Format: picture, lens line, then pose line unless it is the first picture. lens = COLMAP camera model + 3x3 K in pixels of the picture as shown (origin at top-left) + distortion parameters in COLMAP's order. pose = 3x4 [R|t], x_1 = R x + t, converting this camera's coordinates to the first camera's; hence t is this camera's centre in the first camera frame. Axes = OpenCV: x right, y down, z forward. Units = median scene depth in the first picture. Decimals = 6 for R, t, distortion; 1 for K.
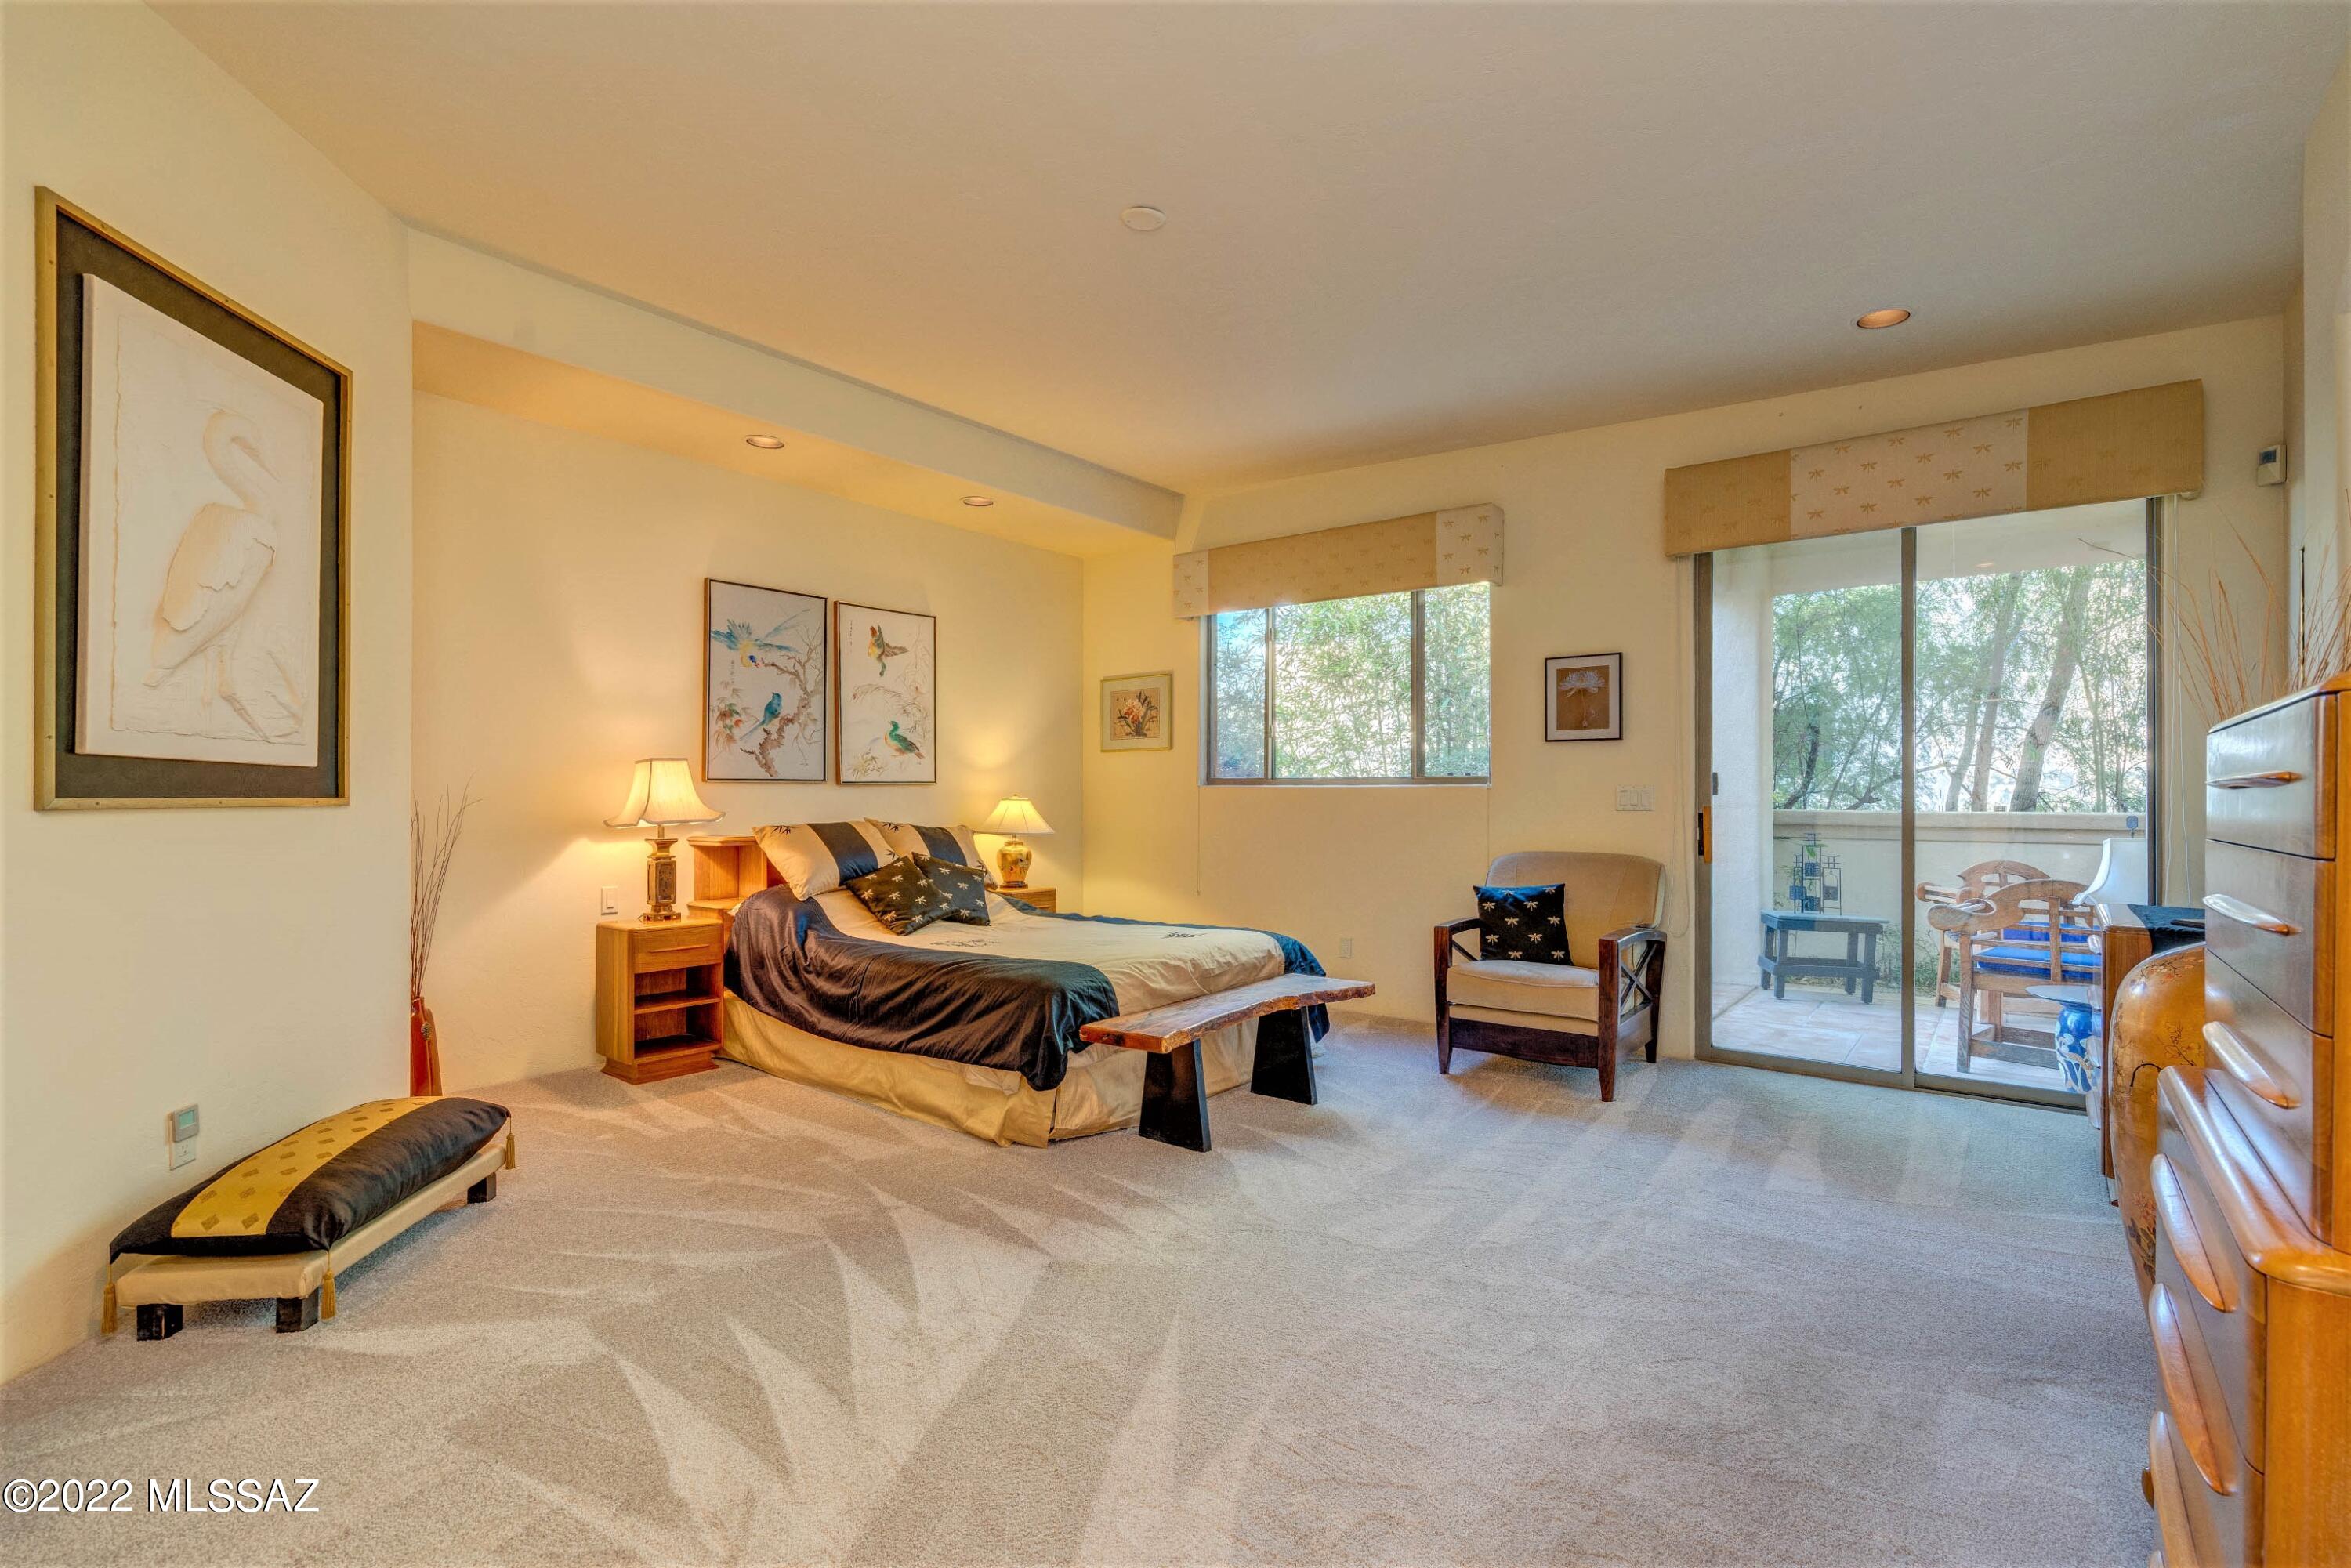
lens RADIAL K [[1055.6, 0, 1176.6], [0, 1055.6, 785.9], [0, 0, 1]] dist [-0.015816, 0.005268]
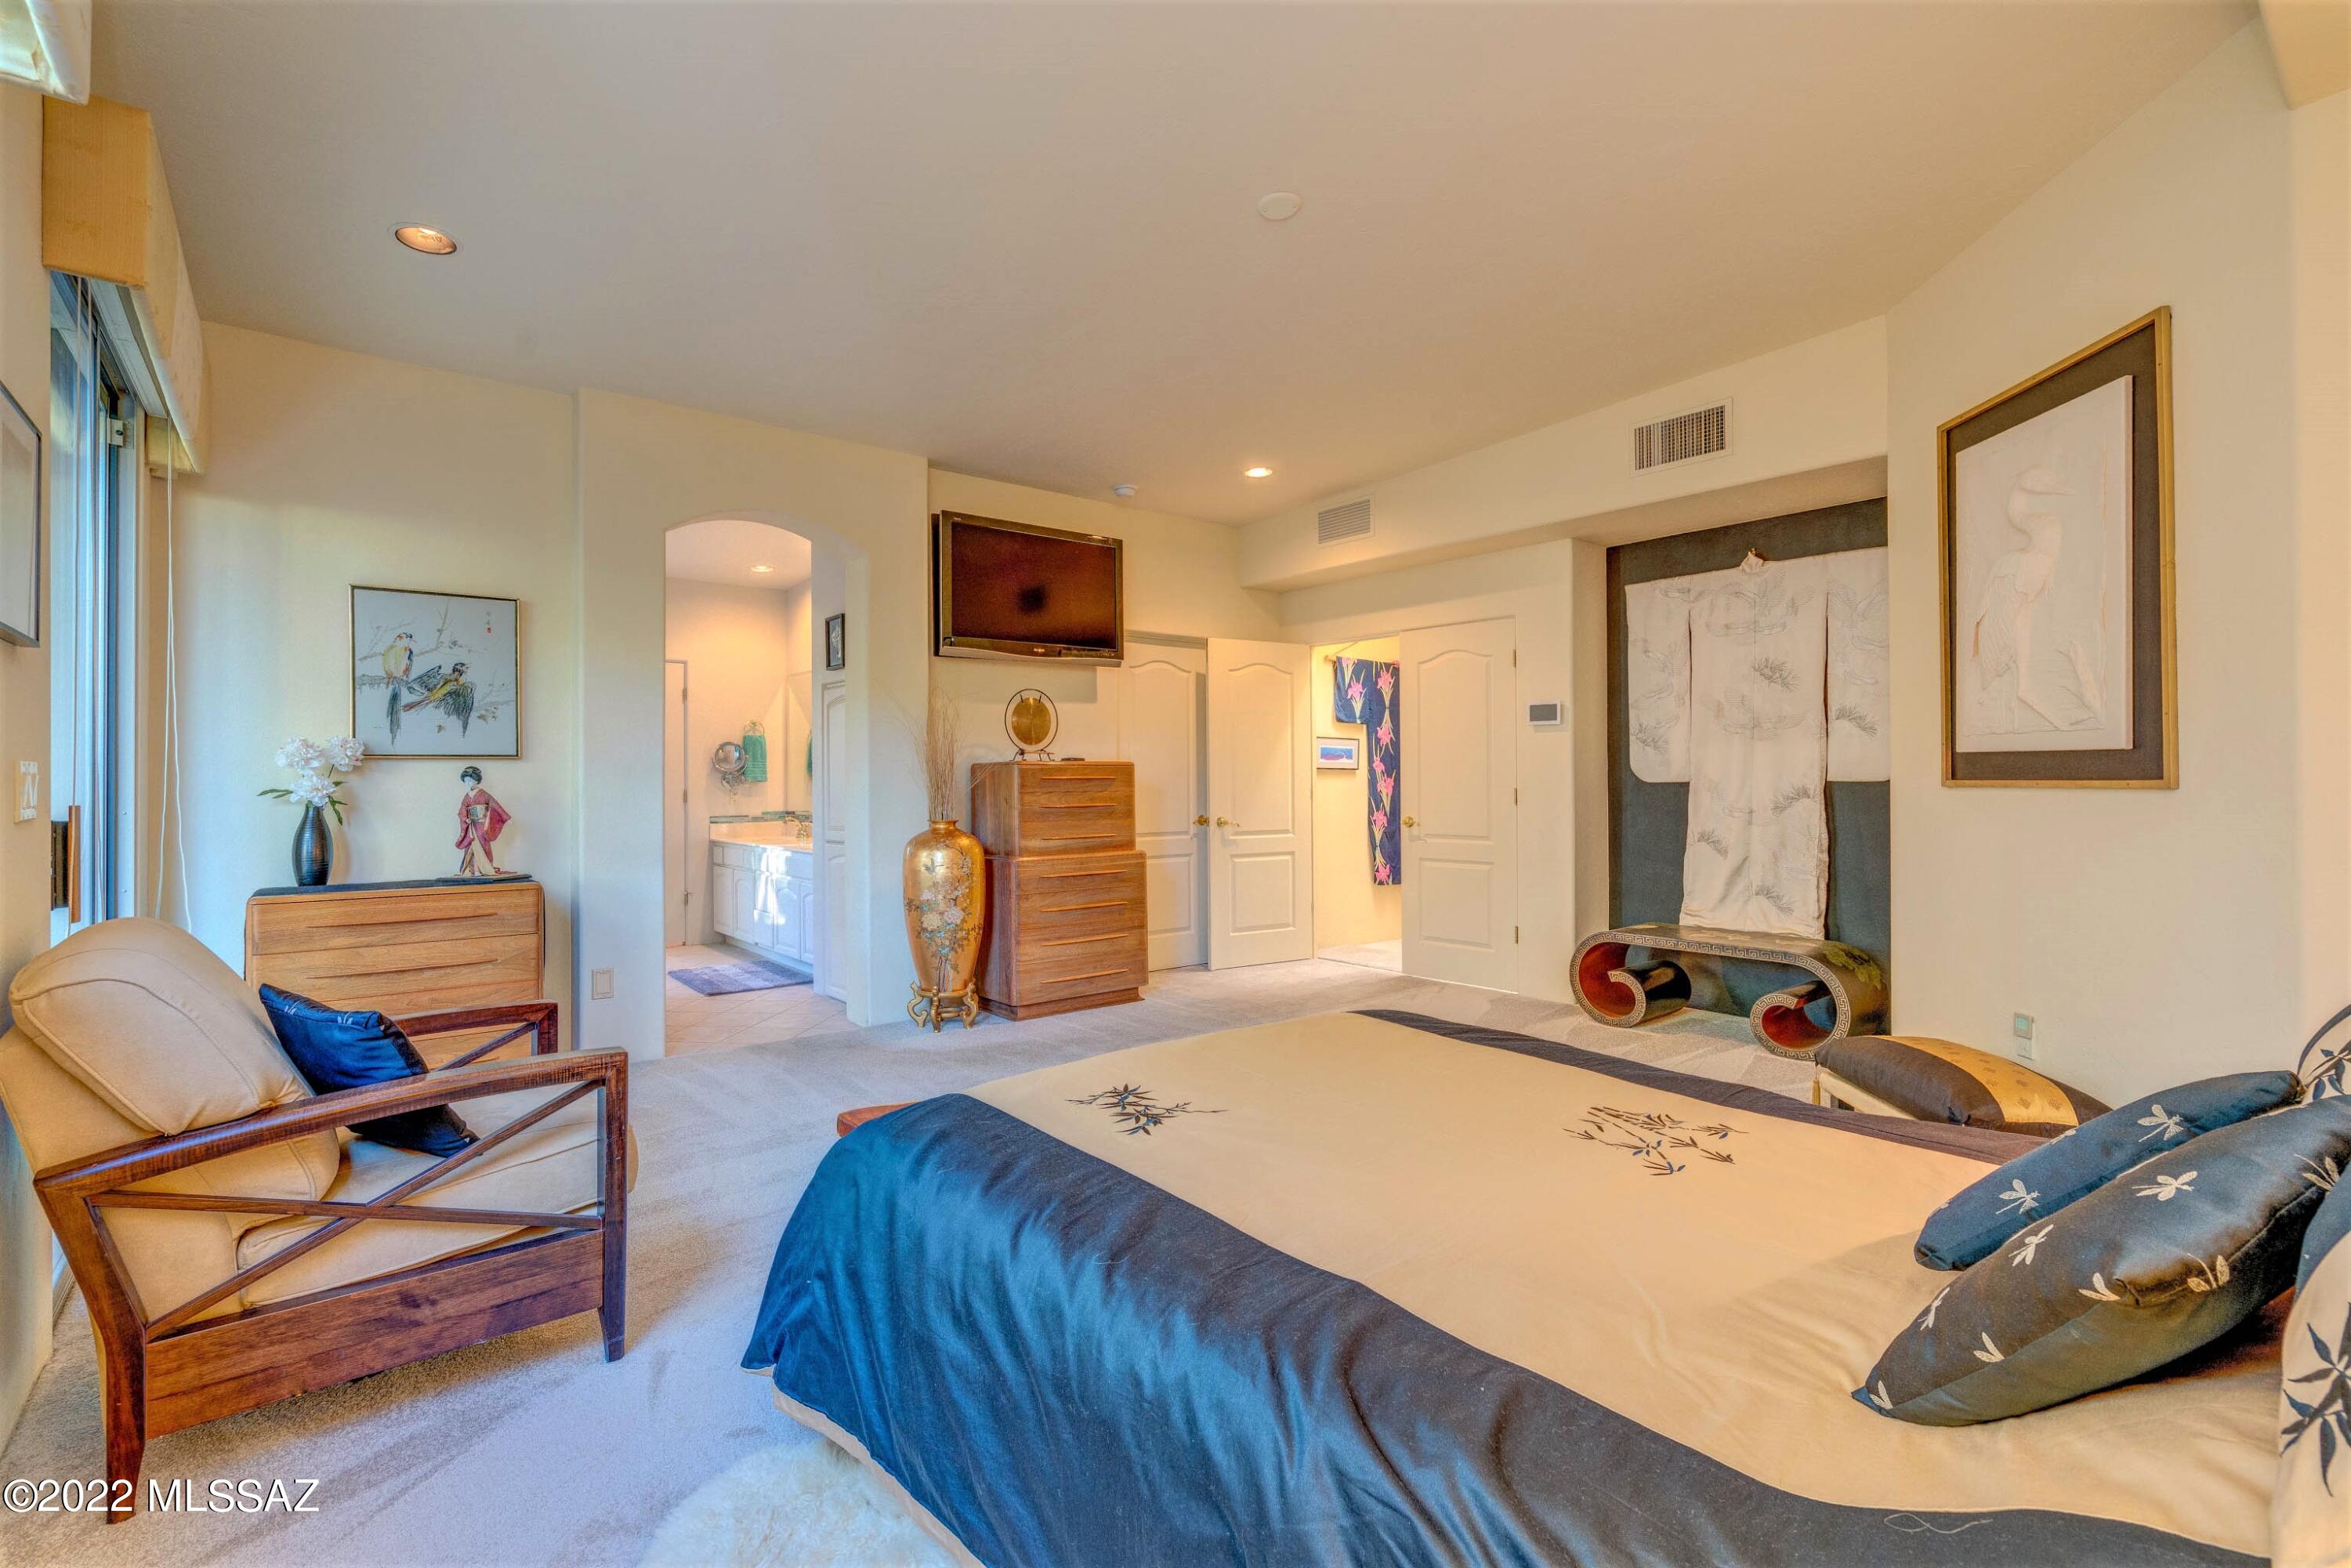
lens RADIAL K [[1055.6, 0, 1174.0], [0, 1055.6, 773.9], [0, 0, 1]] dist [-0.015816, 0.005268]
pose [[-0.976393, 0.001792, 0.215993, -0.158977], [0.001164, 0.999995, -0.003032, 0.006591], [-0.215997, -0.002709, -0.976390, 2.119884]]
